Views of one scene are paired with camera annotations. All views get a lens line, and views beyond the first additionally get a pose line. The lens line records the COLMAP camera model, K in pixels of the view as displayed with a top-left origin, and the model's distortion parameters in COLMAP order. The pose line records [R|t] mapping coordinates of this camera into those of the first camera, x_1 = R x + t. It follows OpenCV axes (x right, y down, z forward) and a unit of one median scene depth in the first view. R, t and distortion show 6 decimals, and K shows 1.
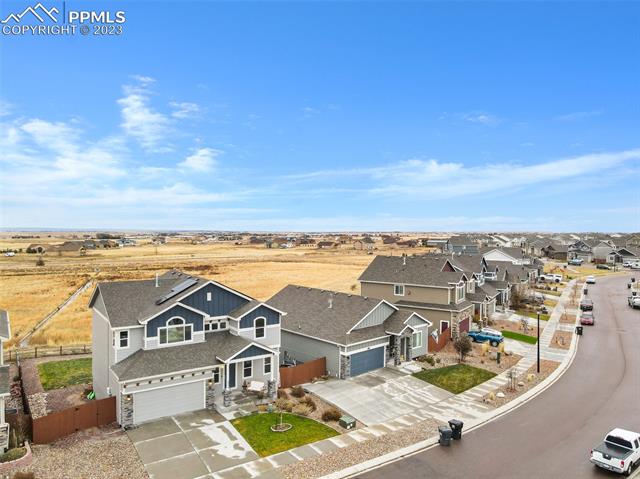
lens RADIAL K [[483.3, 0, 330.3], [0, 483.3, 241.8], [0, 0, 1]] dist [0.007943, 0.003352]
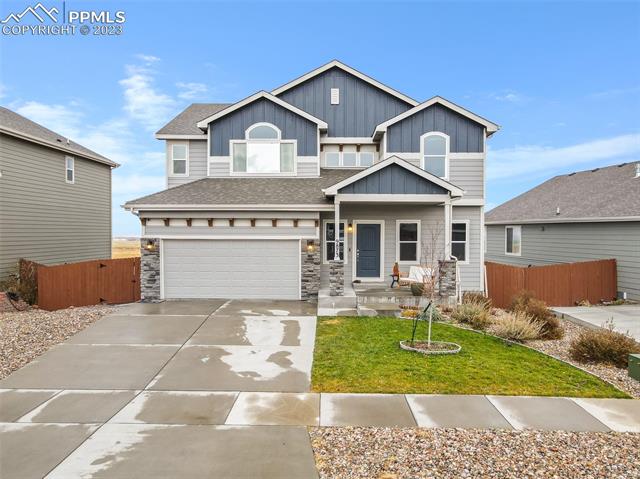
lens RADIAL K [[474.6, 0, 323.0], [0, 474.6, 241.5], [0, 0, 1]] dist [0.013377, 0.004627]
pose [[0.807612, 0.001019, -0.589713, 0.037012], [-0.016696, 0.999637, -0.021137, 0.282149], [0.589477, 0.026917, 0.807336, 0.598684]]
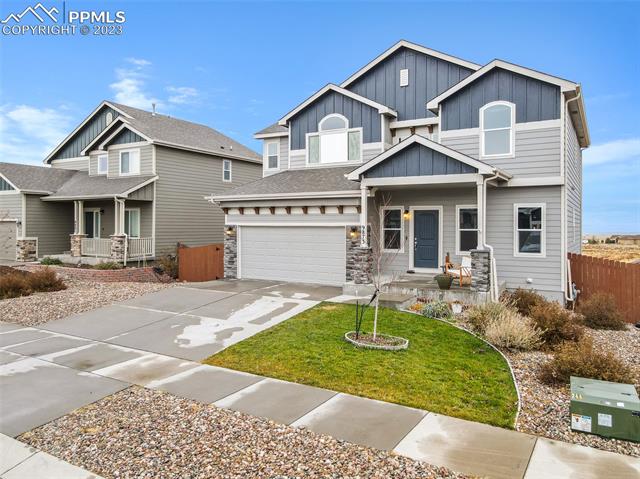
lens RADIAL K [[476.4, 0, 327.6], [0, 476.4, 224.4], [0, 0, 1]] dist [0.016060, 0.000972]
pose [[0.412383, -0.015920, -0.910872, 0.158031], [-0.036890, 0.998735, -0.034157, 0.285372], [0.910263, 0.047688, 0.411274, 0.748136]]
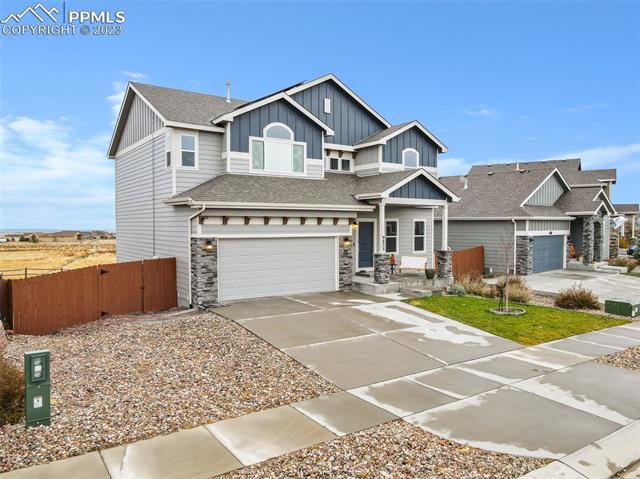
lens RADIAL K [[474.6, 0, 323.0], [0, 474.6, 241.5], [0, 0, 1]] dist [0.013377, 0.004627]
pose [[0.999844, -0.015200, -0.008959, -0.256767], [0.015126, 0.999851, -0.008302, 0.280513], [0.009084, 0.008165, 0.999925, 0.451695]]
